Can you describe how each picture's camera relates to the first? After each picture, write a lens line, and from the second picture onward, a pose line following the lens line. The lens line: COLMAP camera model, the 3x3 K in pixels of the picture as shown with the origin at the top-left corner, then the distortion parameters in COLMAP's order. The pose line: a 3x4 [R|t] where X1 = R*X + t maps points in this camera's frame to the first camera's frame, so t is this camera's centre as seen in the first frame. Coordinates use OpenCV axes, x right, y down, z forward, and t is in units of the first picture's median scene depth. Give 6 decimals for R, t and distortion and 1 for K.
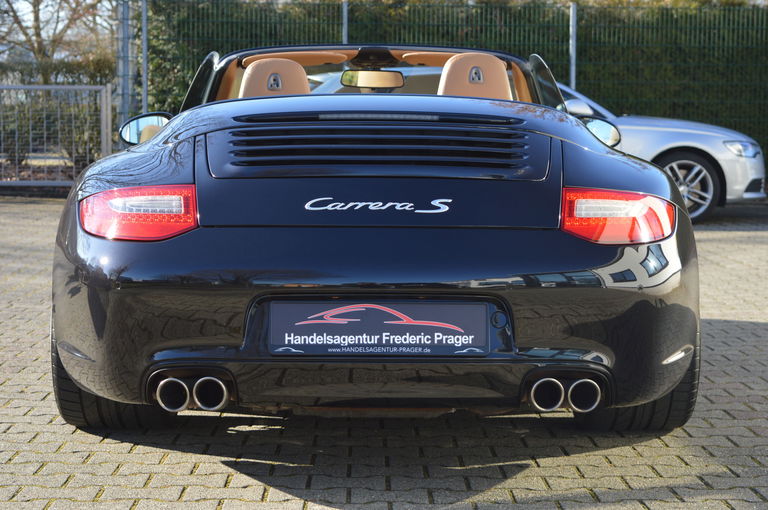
lens RADIAL K [[1601.1, 0, 384.0], [0, 1601.1, 255.0], [0, 0, 1]] dist [0.016410, 0.116821]
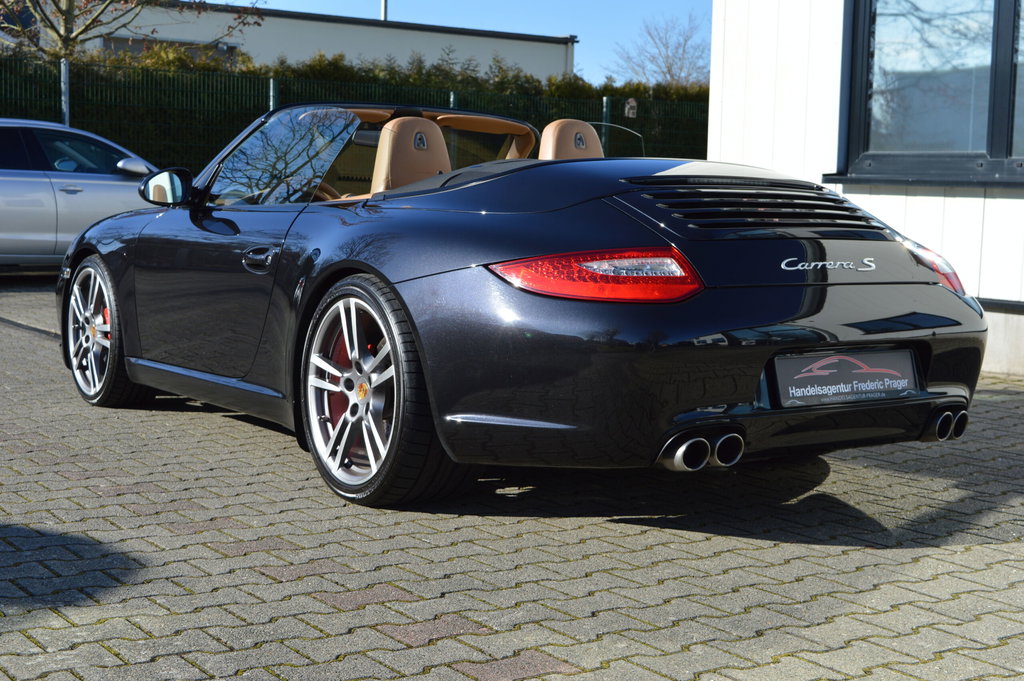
lens RADIAL K [[1532.2, 0, 512.0], [0, 1532.2, 340.5], [0, 0, 1]] dist [-0.006029, 0.045687]
pose [[0.826105, -0.041486, 0.561986, -0.767149], [0.029862, 0.999108, 0.029858, -0.017005], [-0.562724, -0.007883, 0.826607, 0.264923]]
